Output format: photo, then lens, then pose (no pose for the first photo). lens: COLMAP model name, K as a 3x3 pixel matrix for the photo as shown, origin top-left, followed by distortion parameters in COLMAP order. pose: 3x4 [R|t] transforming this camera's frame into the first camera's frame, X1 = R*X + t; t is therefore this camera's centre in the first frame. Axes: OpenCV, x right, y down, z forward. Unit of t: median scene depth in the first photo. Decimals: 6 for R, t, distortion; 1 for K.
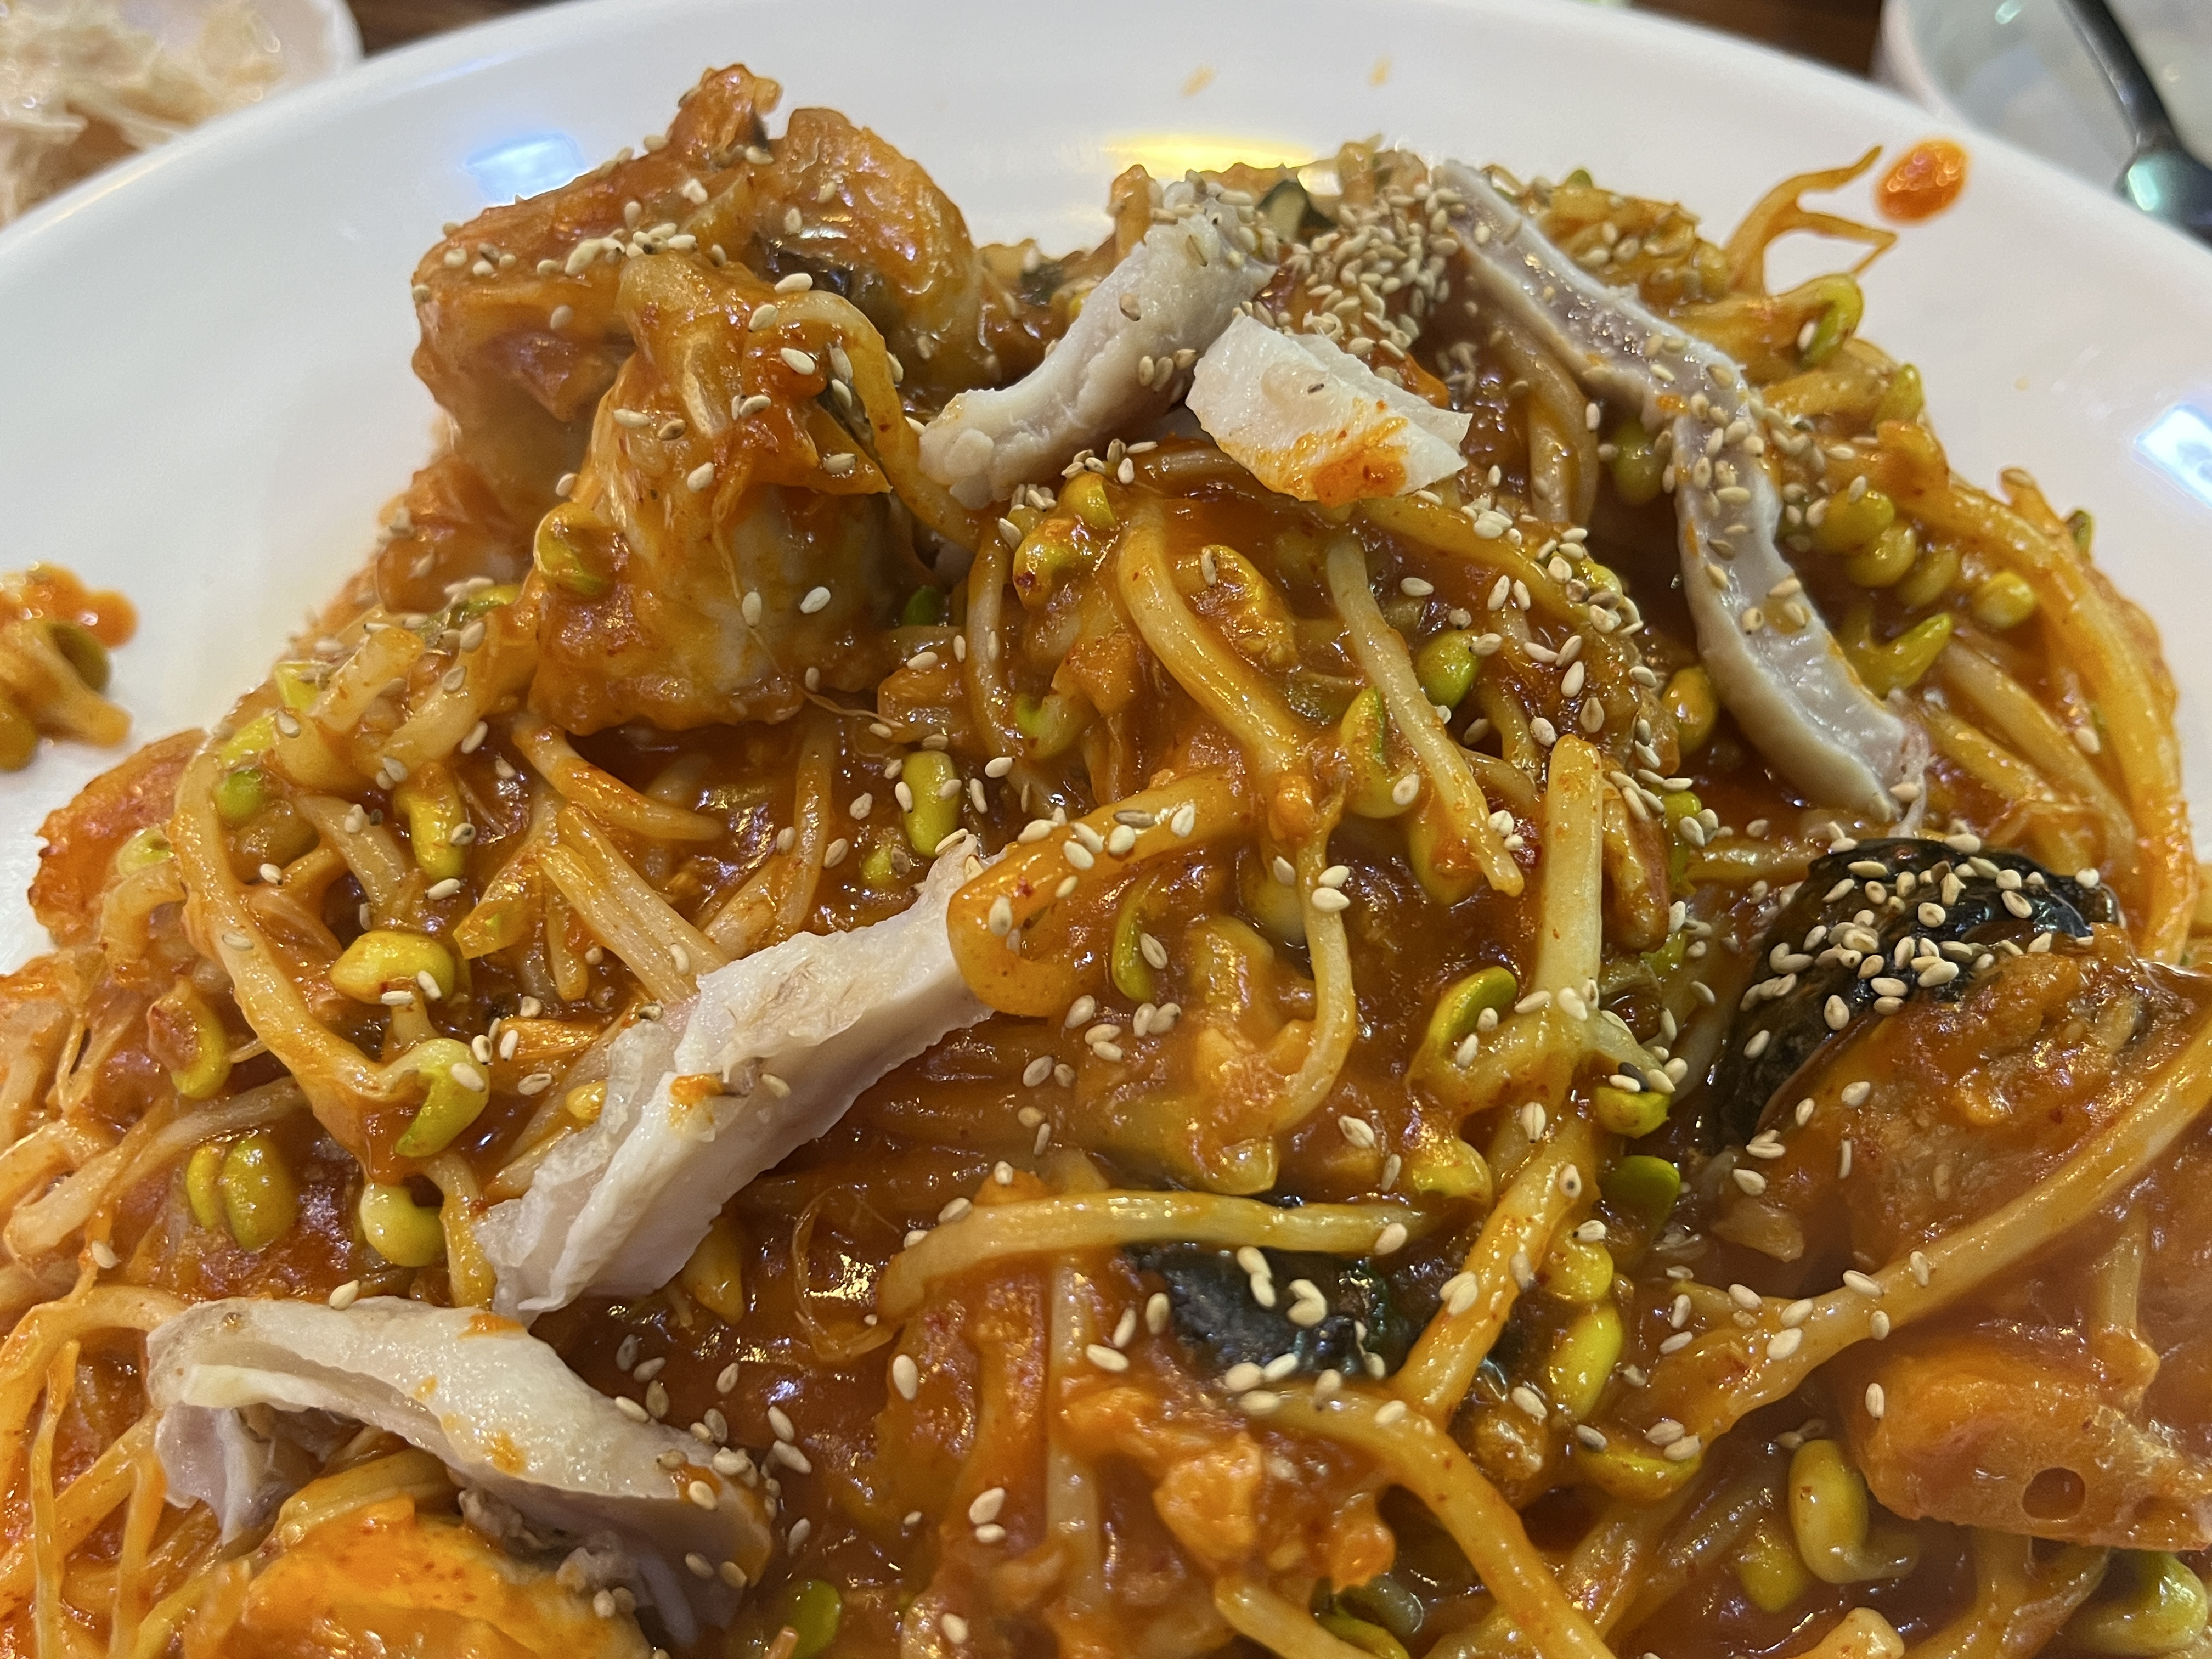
lens RADIAL K [[2203.5, 0, 1106.0], [0, 2203.5, 829.5], [0, 0, 1]] dist [0.007991, 0.014964]
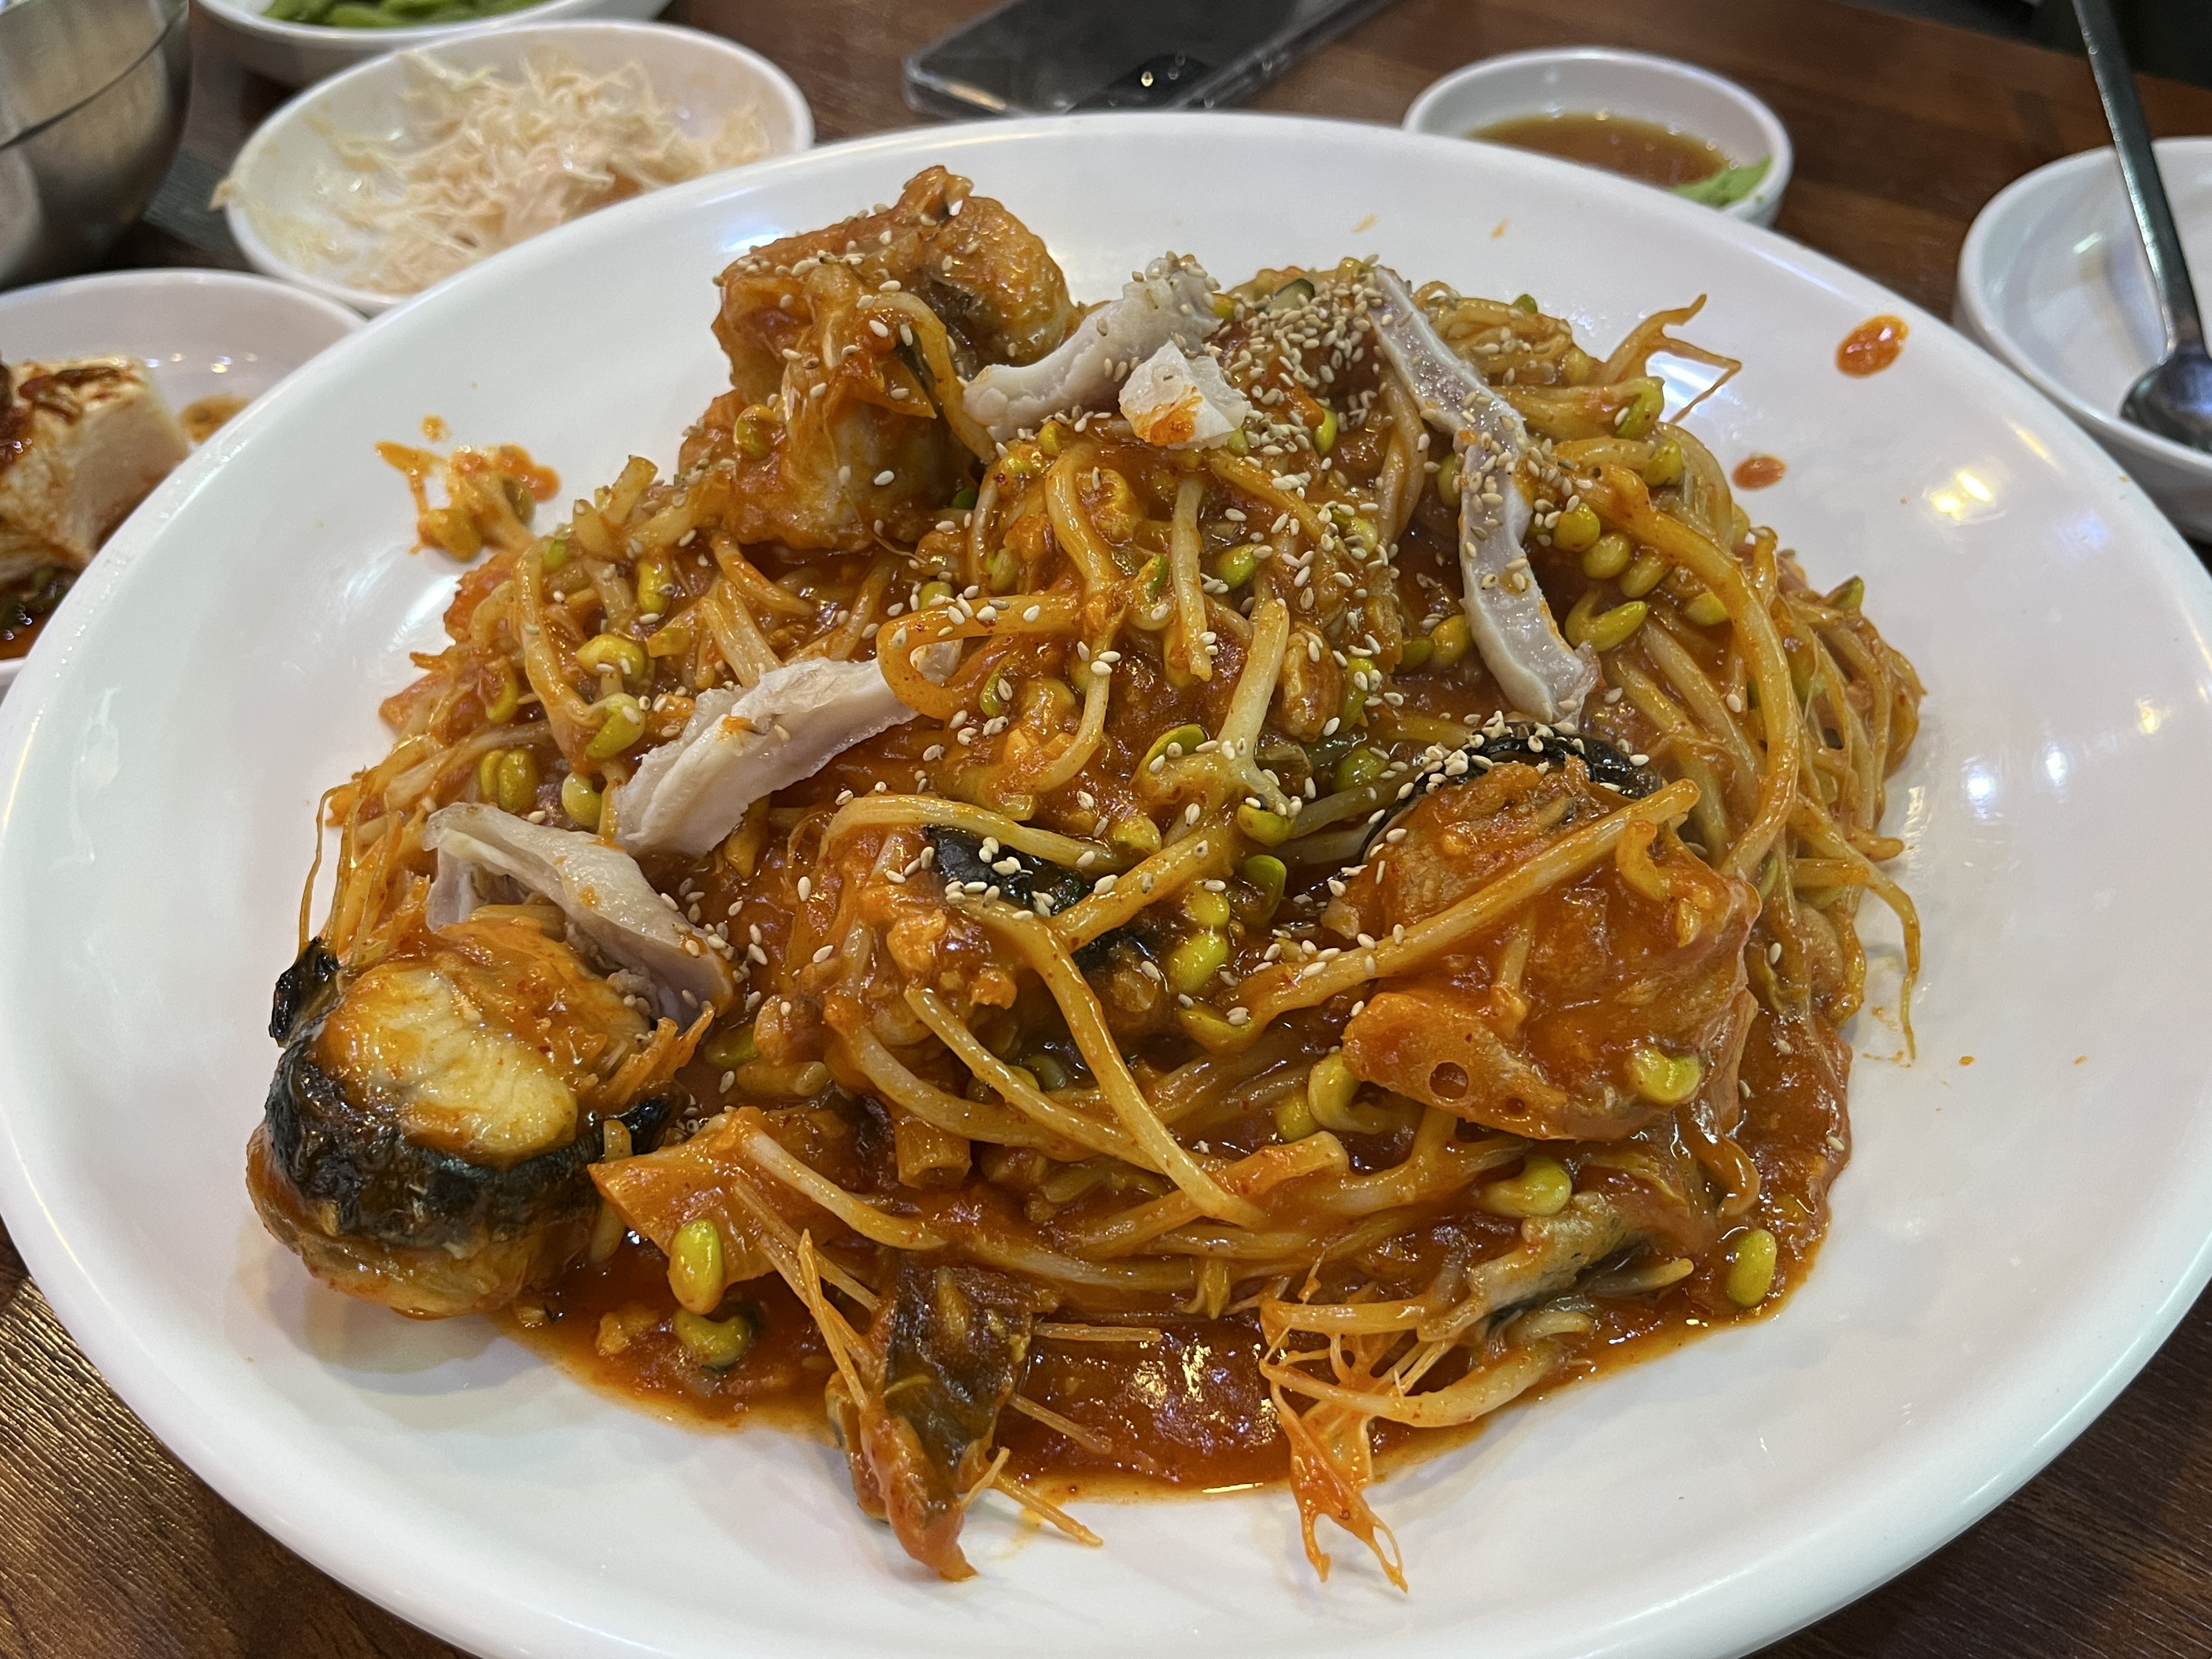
lens RADIAL K [[2222.3, 0, 1106.0], [0, 2222.3, 829.5], [0, 0, 1]] dist [0.088543, -0.003943]
pose [[0.957483, 0.159112, -0.240644, 0.475001], [-0.176451, 0.982926, -0.052168, 0.214496], [0.228235, 0.092412, 0.969210, -0.566433]]
